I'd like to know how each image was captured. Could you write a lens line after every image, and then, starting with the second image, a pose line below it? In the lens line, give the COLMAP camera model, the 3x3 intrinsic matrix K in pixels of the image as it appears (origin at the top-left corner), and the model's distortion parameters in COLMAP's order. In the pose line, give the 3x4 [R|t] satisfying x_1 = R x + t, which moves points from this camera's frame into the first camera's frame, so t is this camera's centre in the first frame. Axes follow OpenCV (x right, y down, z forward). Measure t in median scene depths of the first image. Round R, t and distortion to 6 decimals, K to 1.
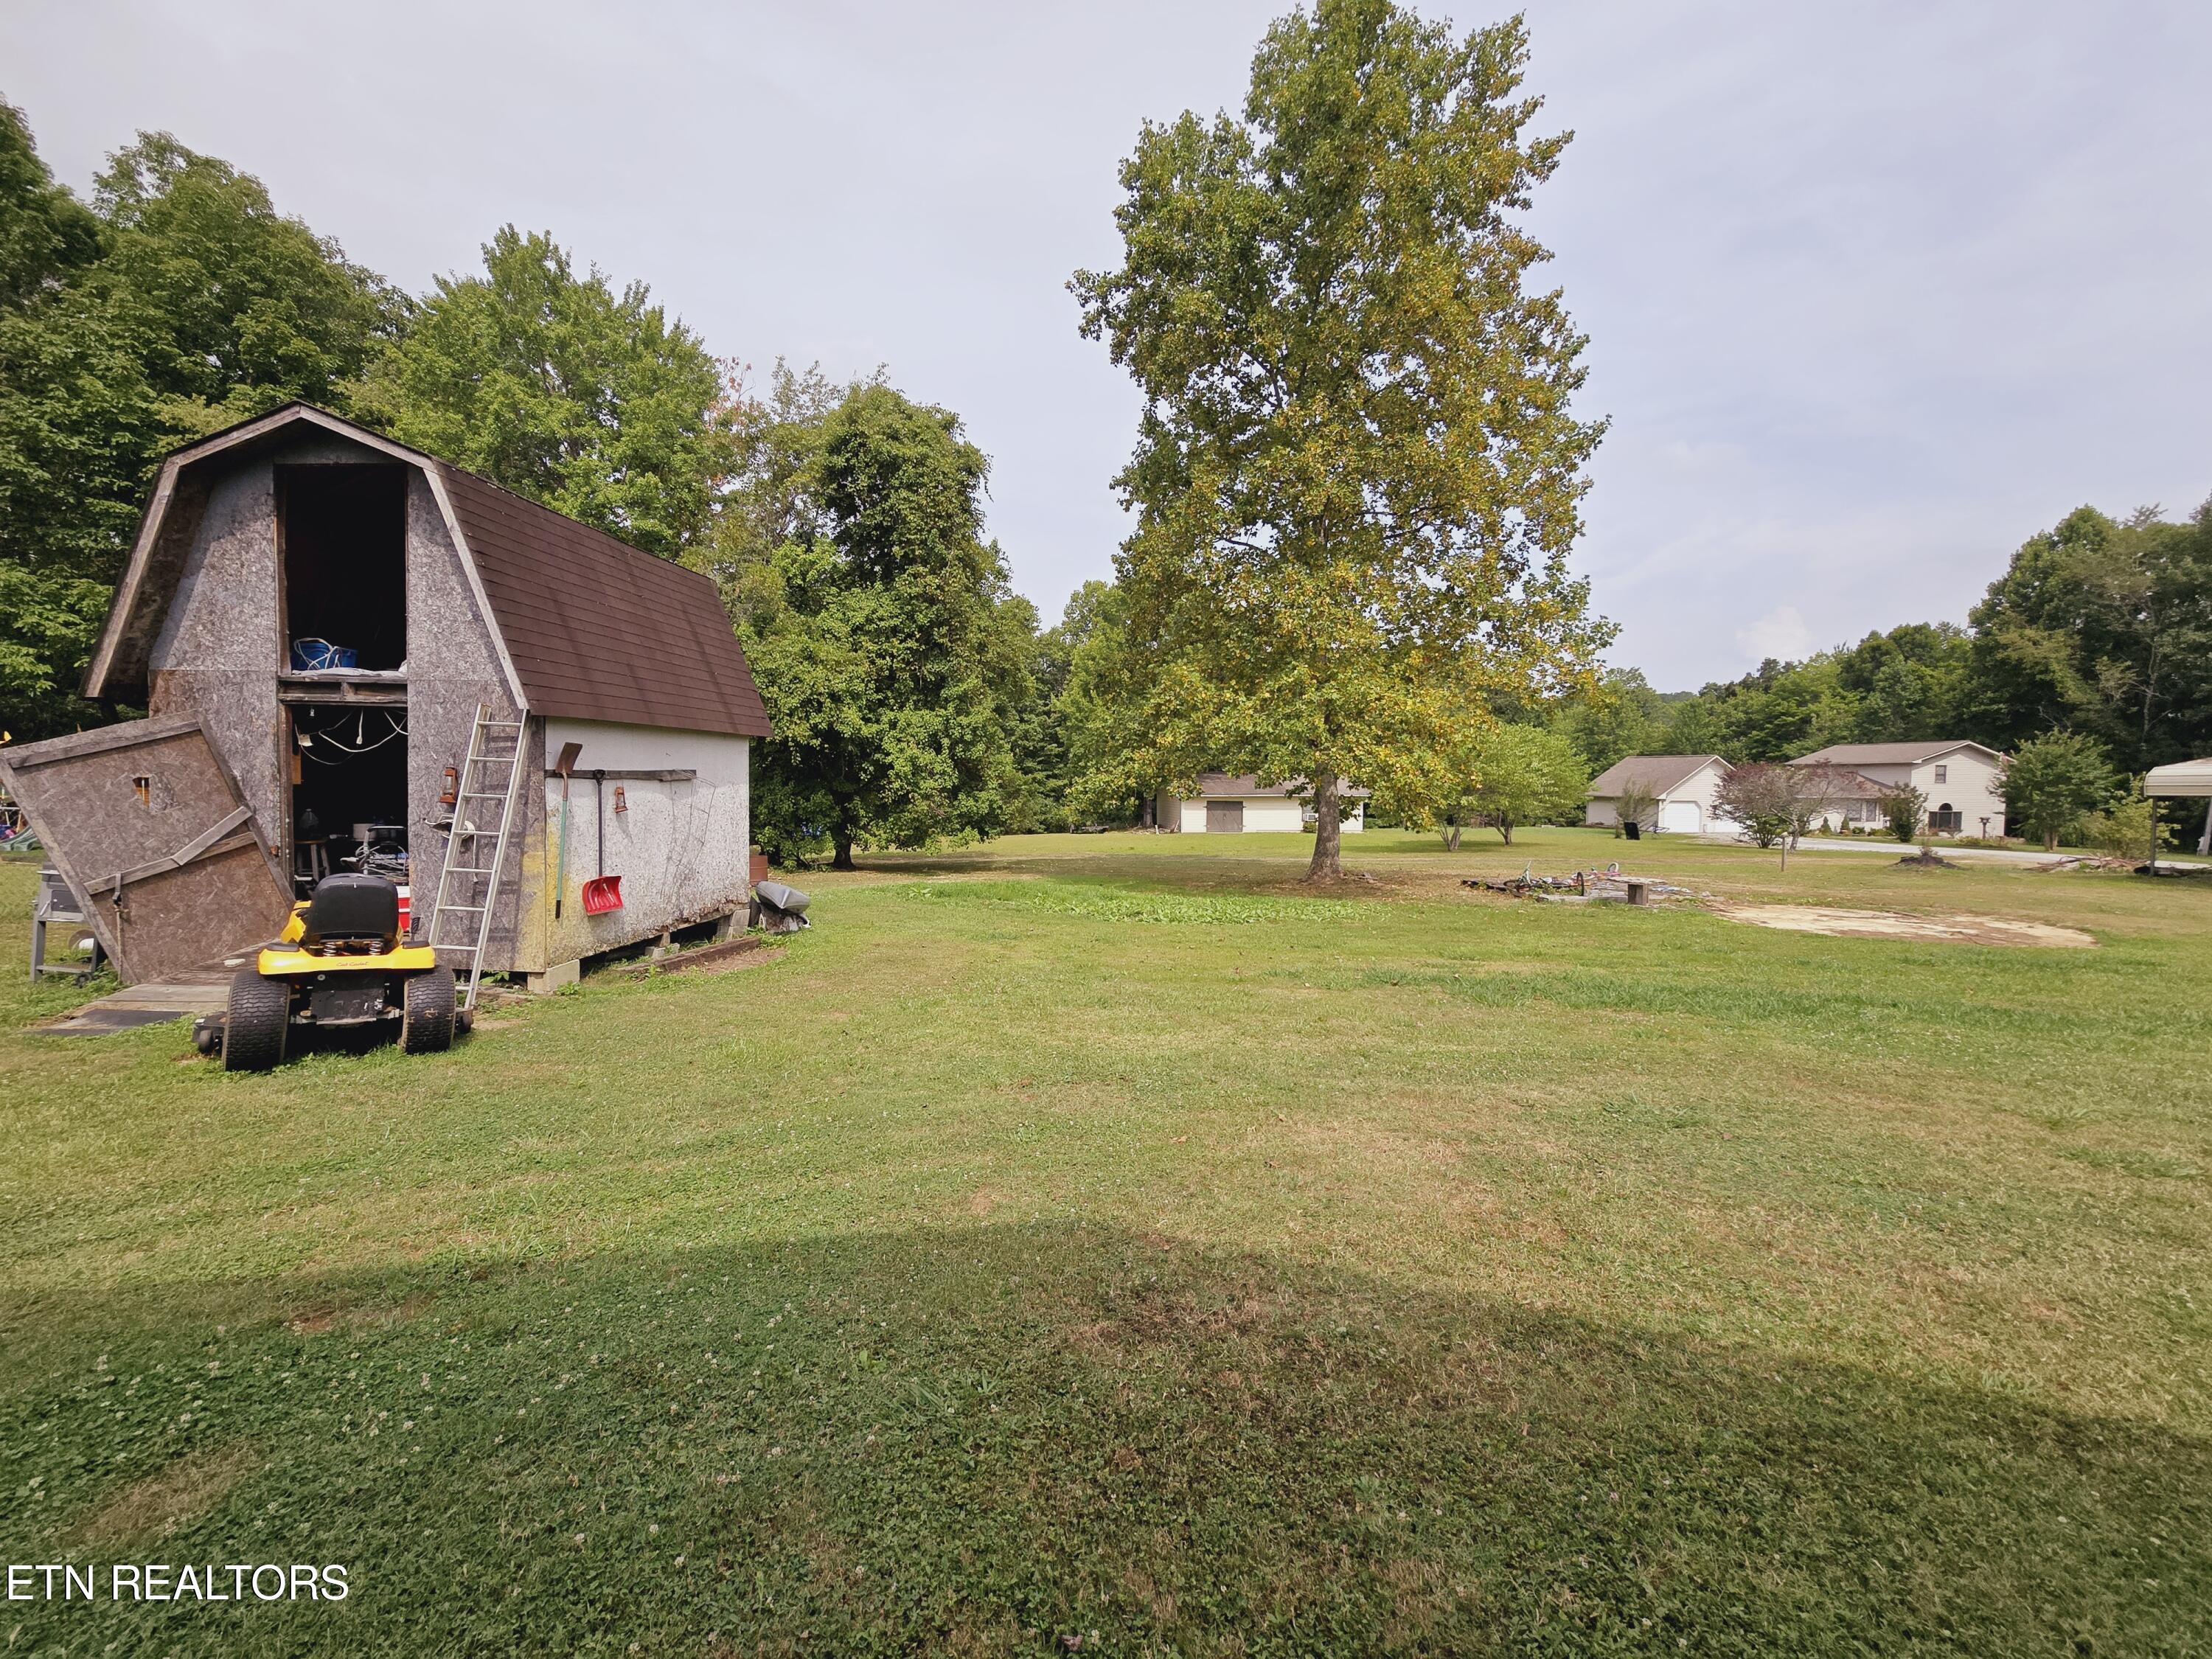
lens RADIAL K [[905.3, 0, 1106.0], [0, 905.3, 818.0], [0, 0, 1]] dist [-0.003537, -0.000704]
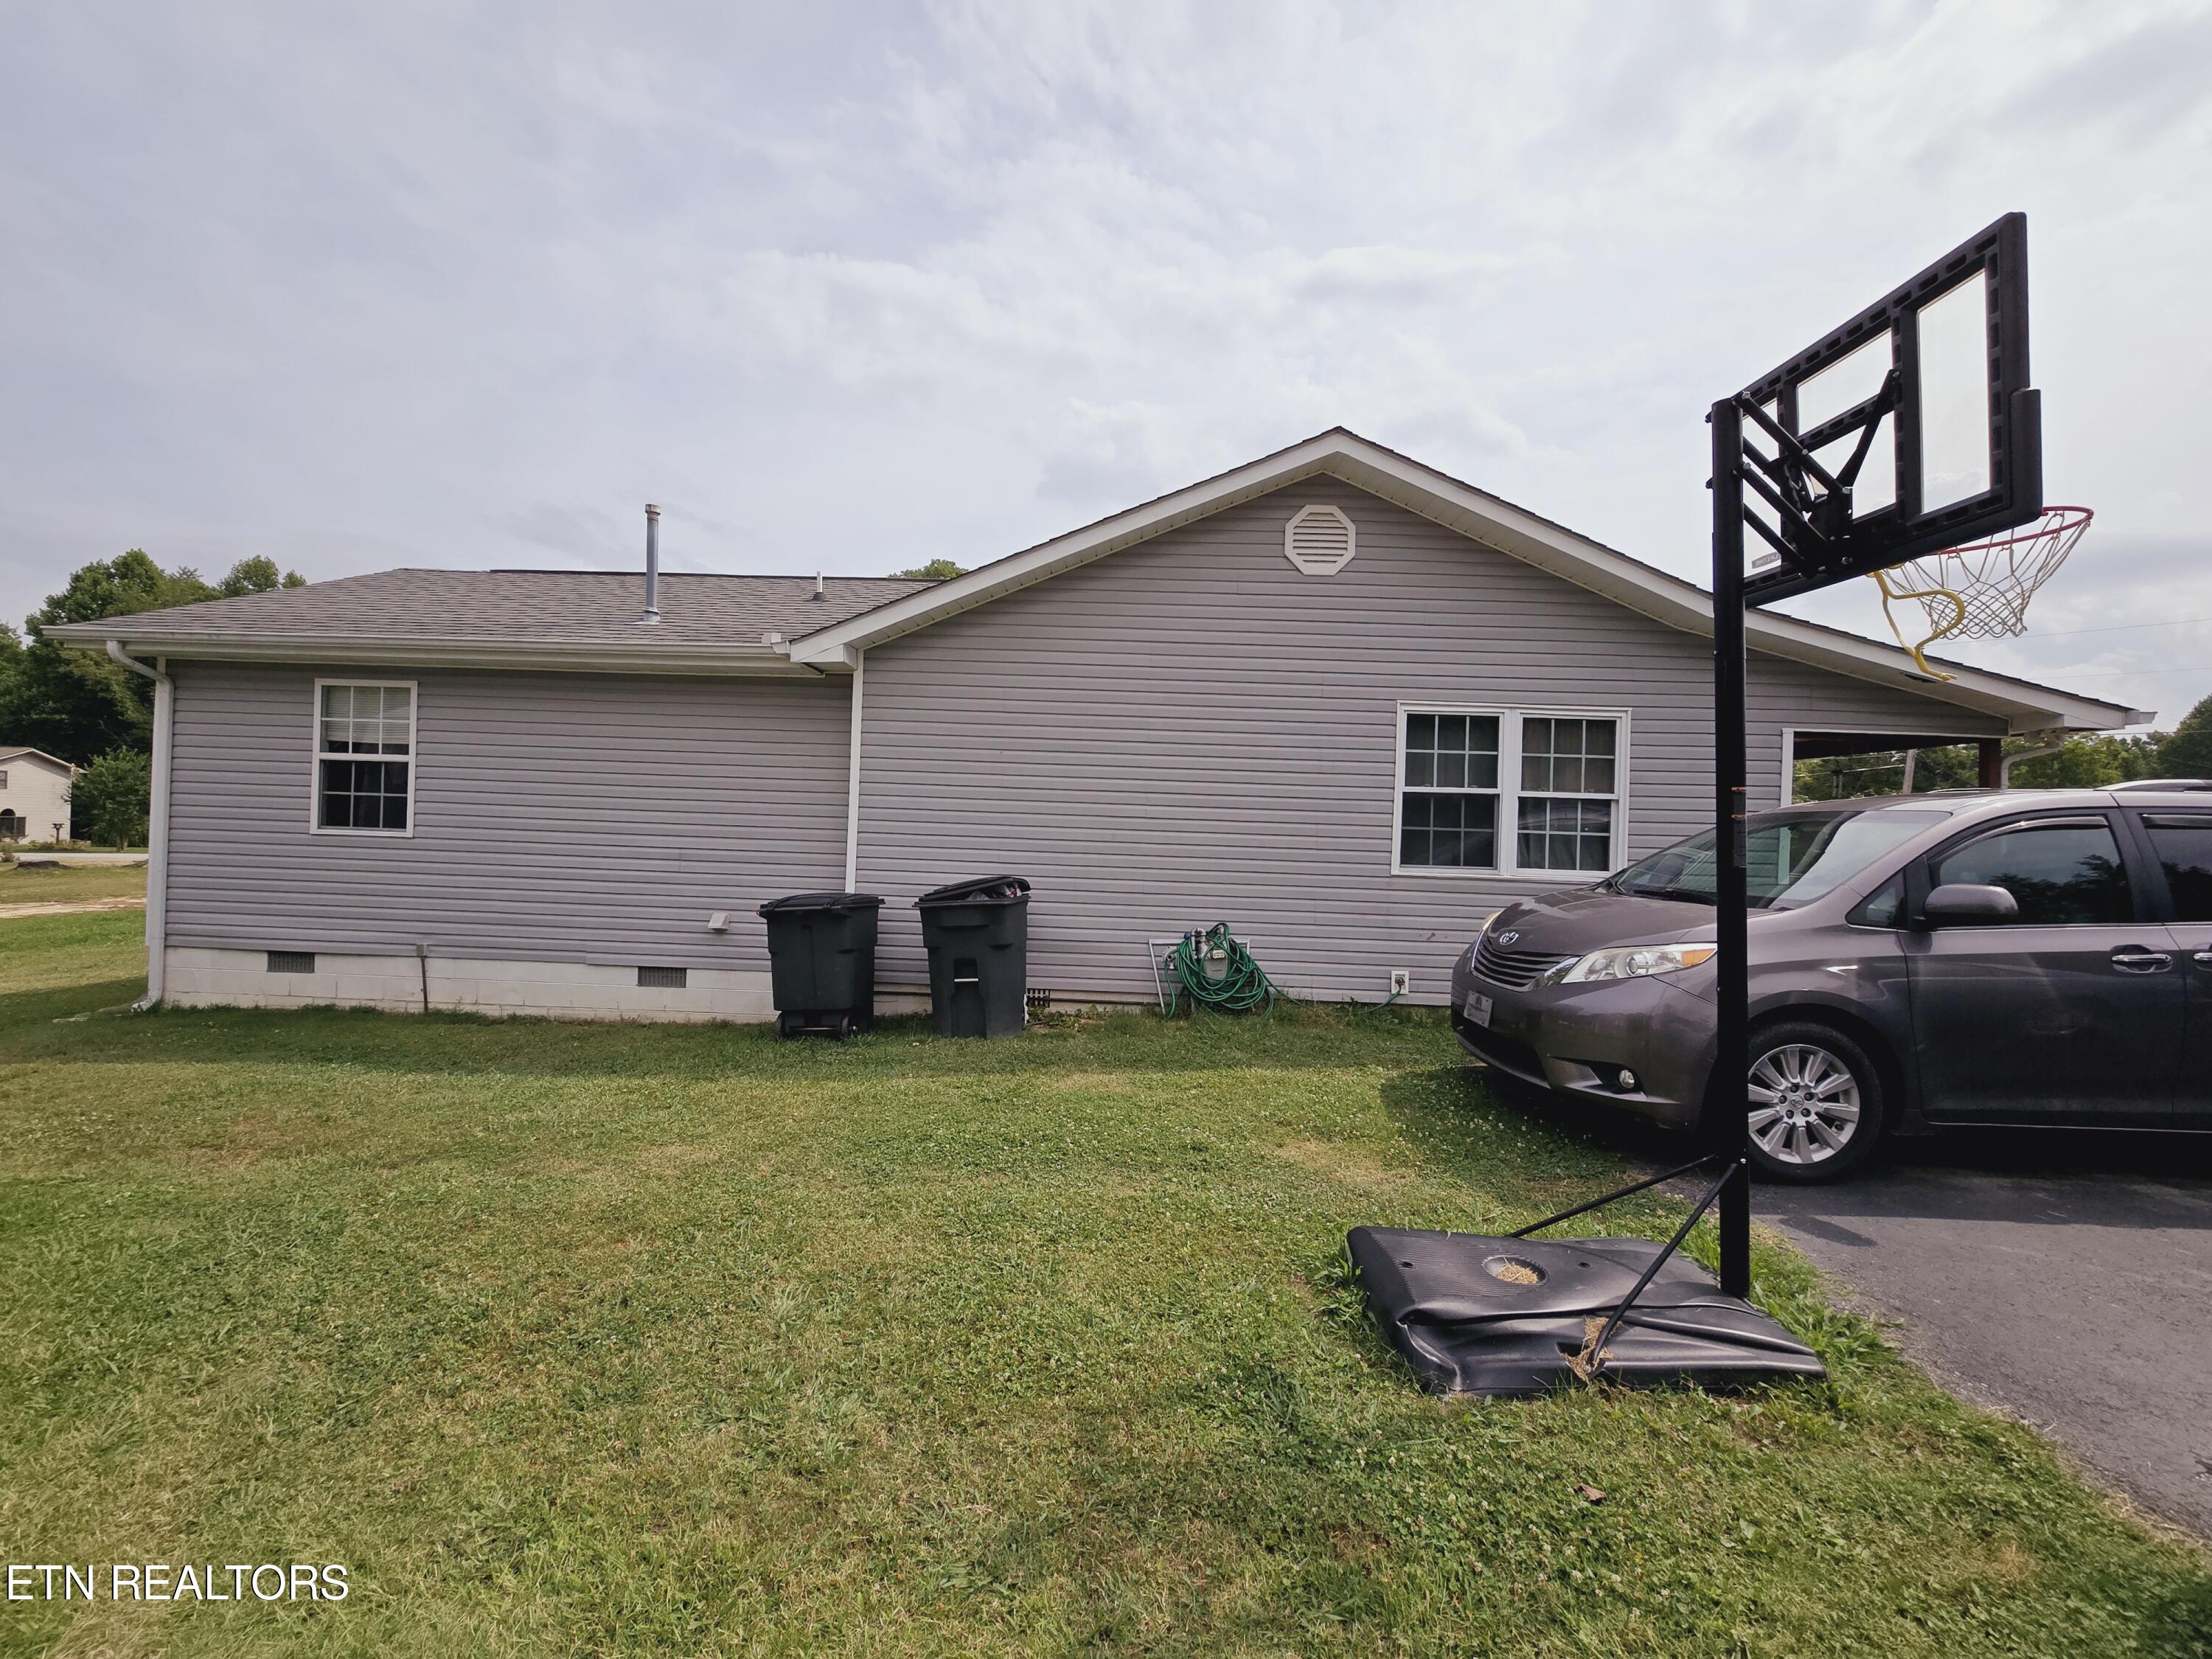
lens RADIAL K [[905.3, 0, 1088.1], [0, 905.3, 816.6], [0, 0, 1]] dist [-0.003537, -0.000704]
pose [[-0.077534, -0.006102, 0.996971, -0.217121], [0.006625, 0.999956, 0.006636, -0.008007], [-0.996968, 0.007119, -0.077490, -0.164316]]
